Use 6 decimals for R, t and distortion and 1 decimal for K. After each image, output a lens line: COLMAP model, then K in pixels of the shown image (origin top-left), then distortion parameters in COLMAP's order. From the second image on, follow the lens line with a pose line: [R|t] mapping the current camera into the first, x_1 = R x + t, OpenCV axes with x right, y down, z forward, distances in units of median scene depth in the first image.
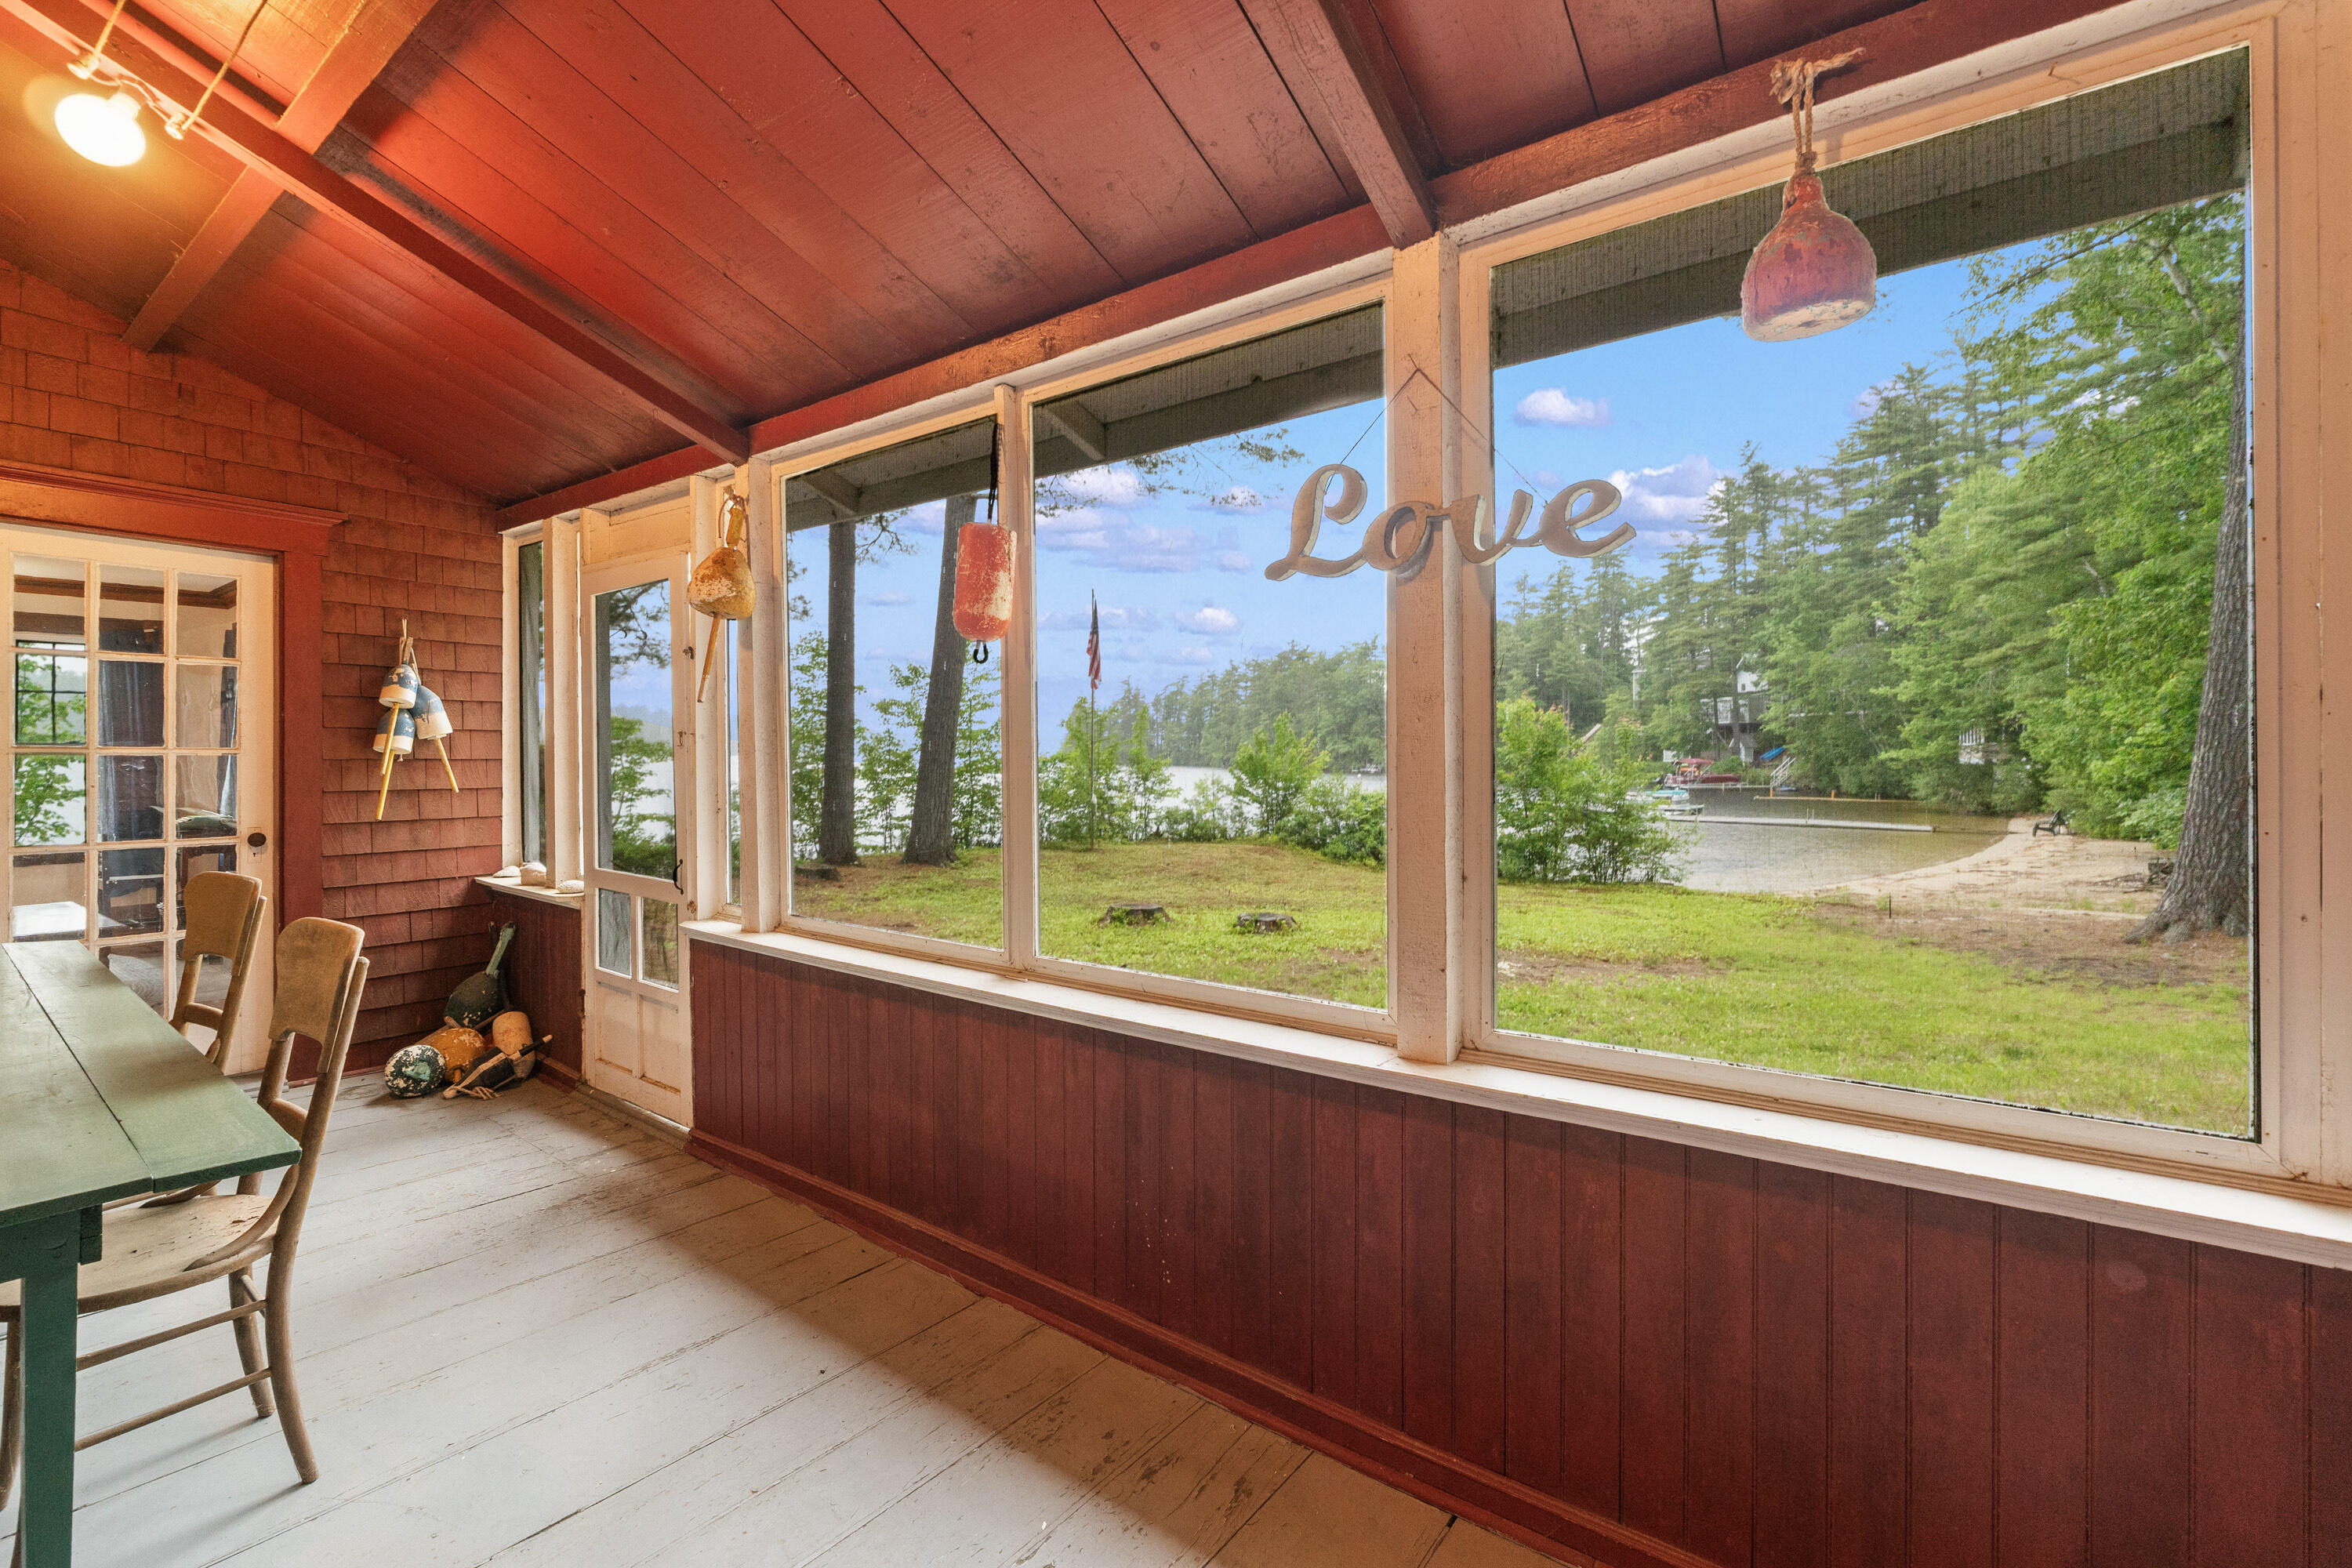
lens RADIAL K [[1005.2, 0, 1169.5], [0, 1005.2, 758.2], [0, 0, 1]] dist [-0.000912, -0.000003]
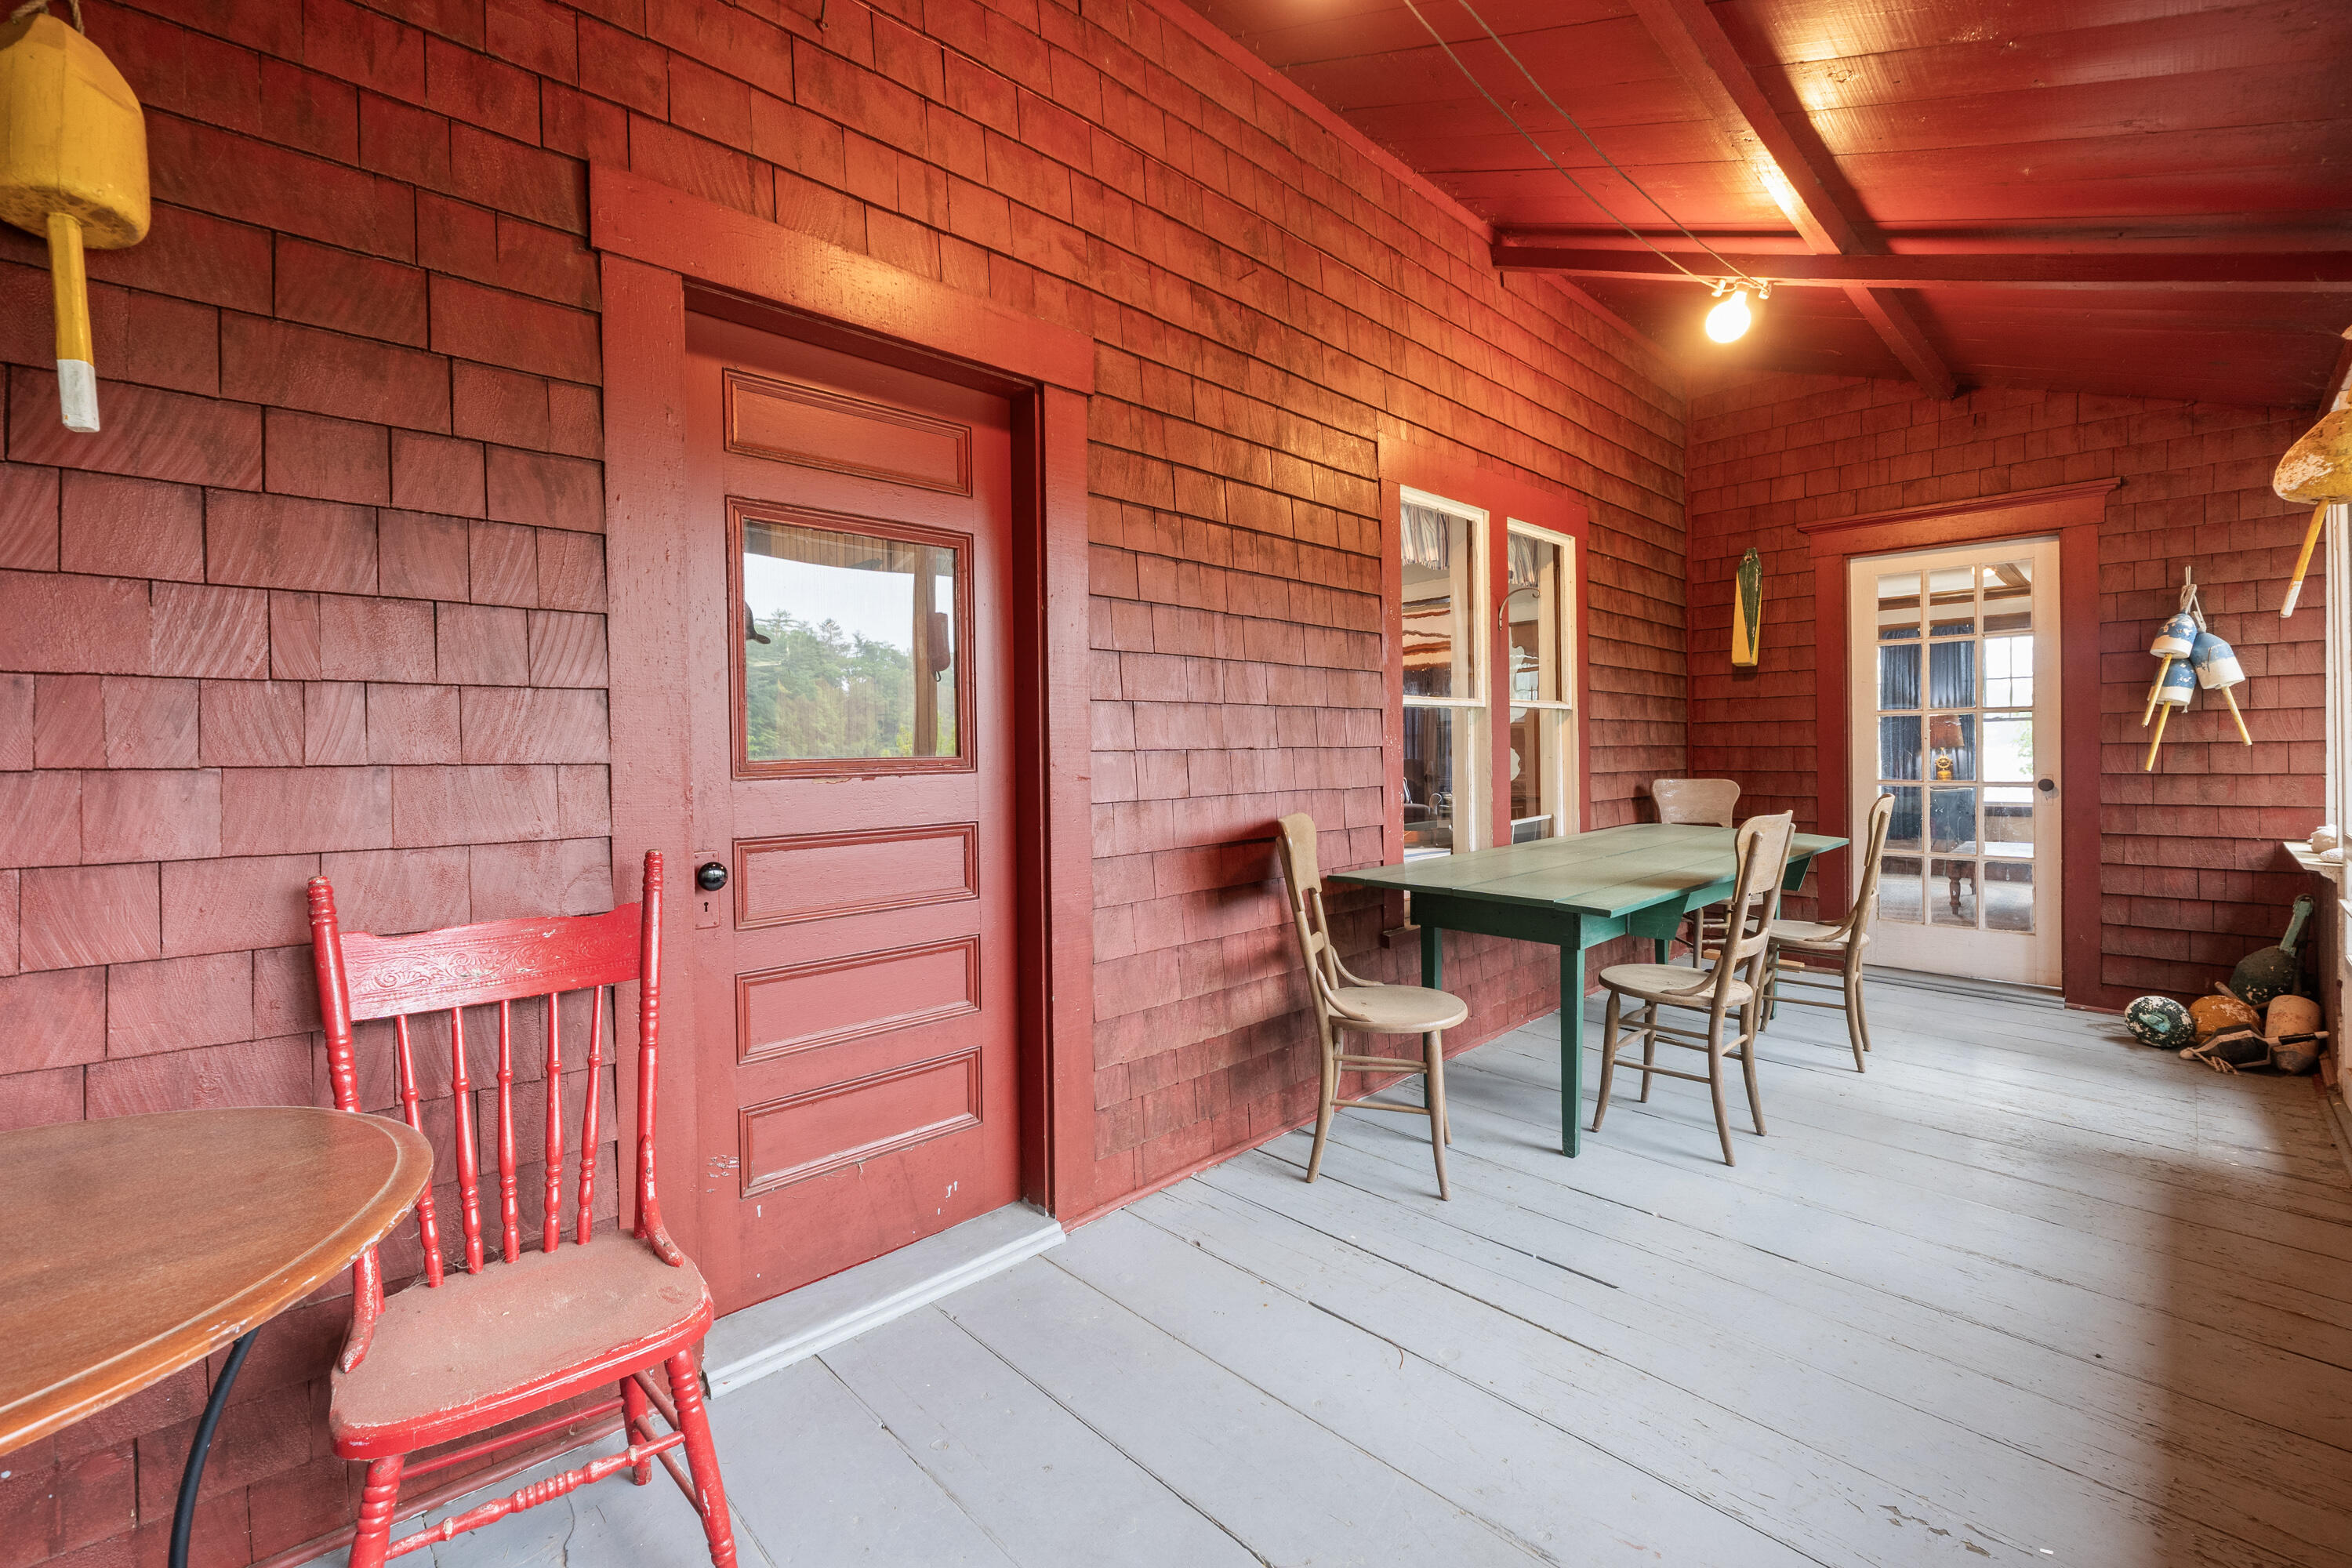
lens RADIAL K [[984.4, 0, 1176.0], [0, 984.4, 784.0], [0, 0, 1]] dist [0.001087, 0.000352]
pose [[-0.137085, 0.033430, -0.989995, 0.334888], [0.008279, 0.999434, 0.032602, 0.033911], [0.990525, -0.003727, -0.137284, 0.162909]]
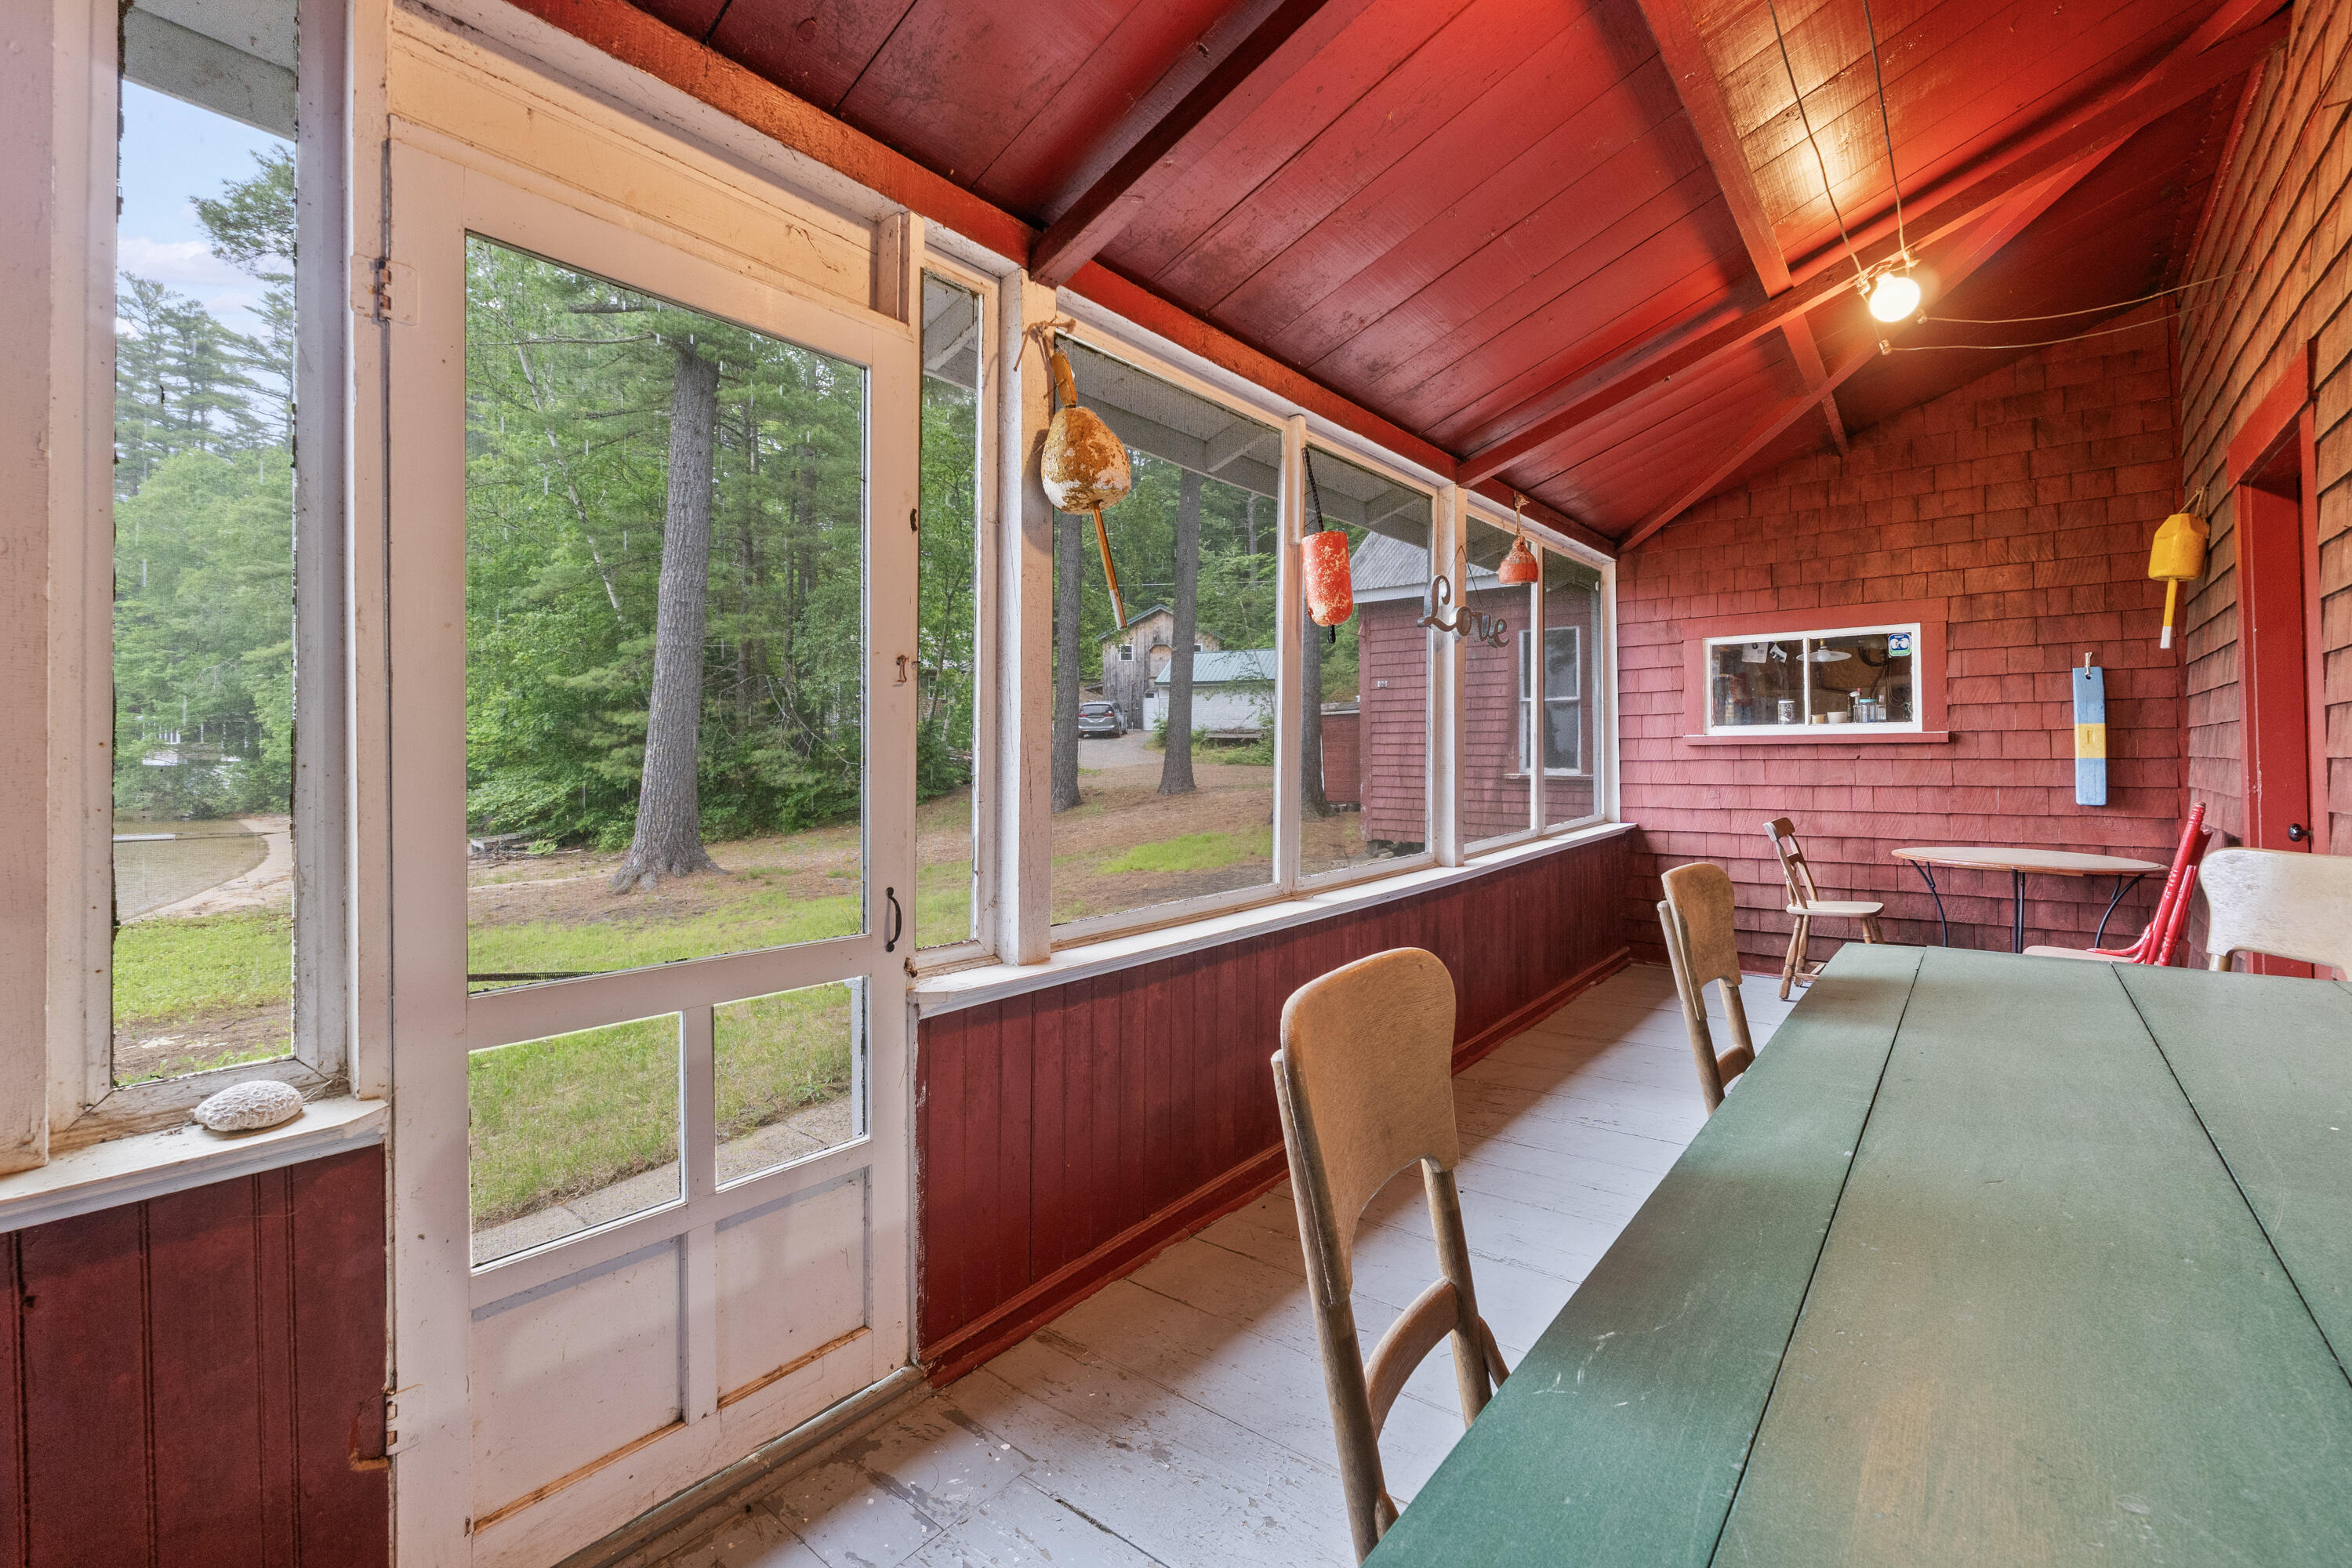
lens RADIAL K [[1005.2, 0, 1169.5], [0, 1005.2, 758.2], [0, 0, 1]] dist [-0.000912, -0.000003]
pose [[0.028112, -0.001020, 0.999604, -0.879098], [0.004658, 0.999989, 0.000889, 0.030072], [-0.999594, 0.004631, 0.028117, 0.717919]]
